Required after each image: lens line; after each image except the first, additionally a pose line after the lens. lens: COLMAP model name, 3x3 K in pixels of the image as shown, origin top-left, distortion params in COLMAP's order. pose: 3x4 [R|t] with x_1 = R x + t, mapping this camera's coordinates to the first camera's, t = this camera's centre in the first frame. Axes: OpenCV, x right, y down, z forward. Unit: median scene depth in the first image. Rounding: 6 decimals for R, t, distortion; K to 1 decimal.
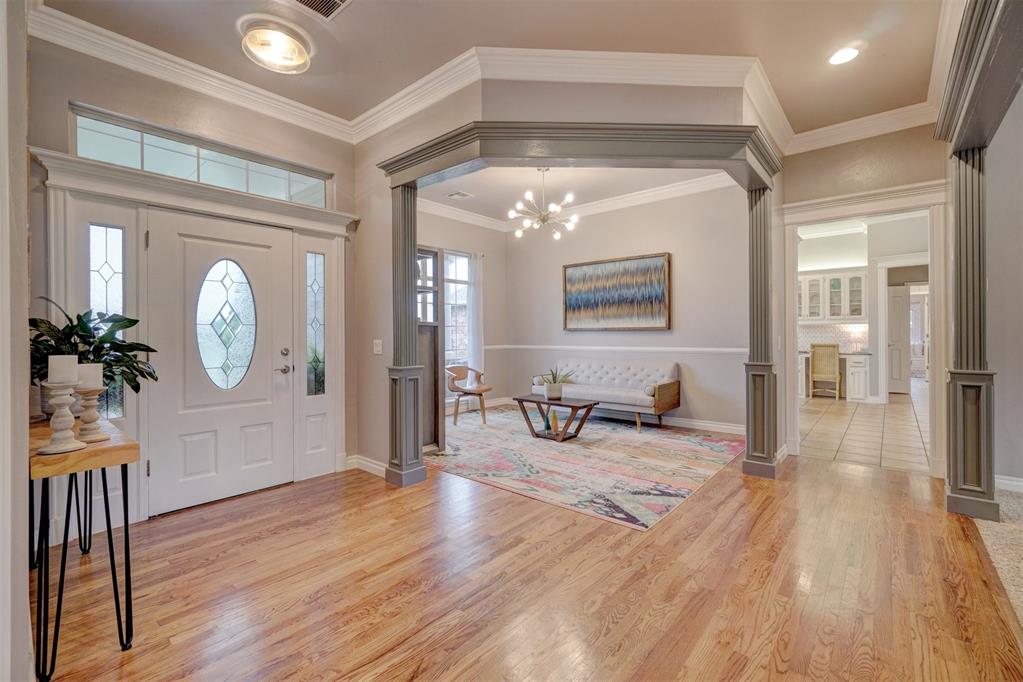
lens RADIAL K [[440.1, 0, 510.7], [0, 440.1, 337.2], [0, 0, 1]] dist [-0.008822, 0.002452]
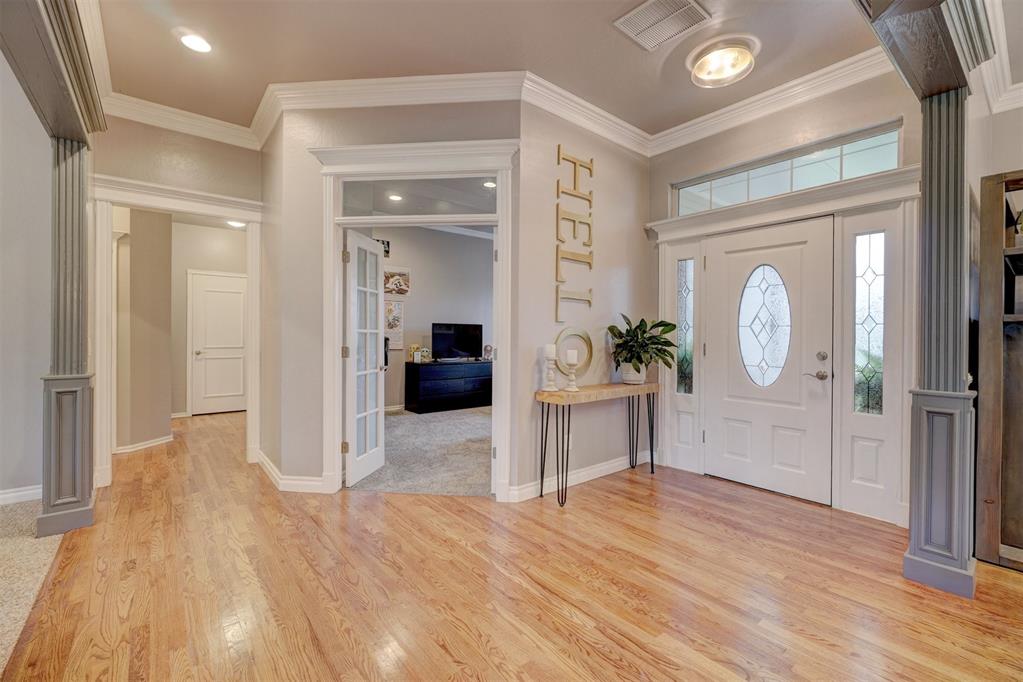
lens RADIAL K [[440.1, 0, 514.0], [0, 440.1, 336.9], [0, 0, 1]] dist [-0.008822, 0.002452]
pose [[-0.169347, 0.013322, -0.985467, 0.520853], [-0.011212, 0.999818, 0.015443, -0.012519], [0.985493, 0.013664, -0.169166, 0.598894]]
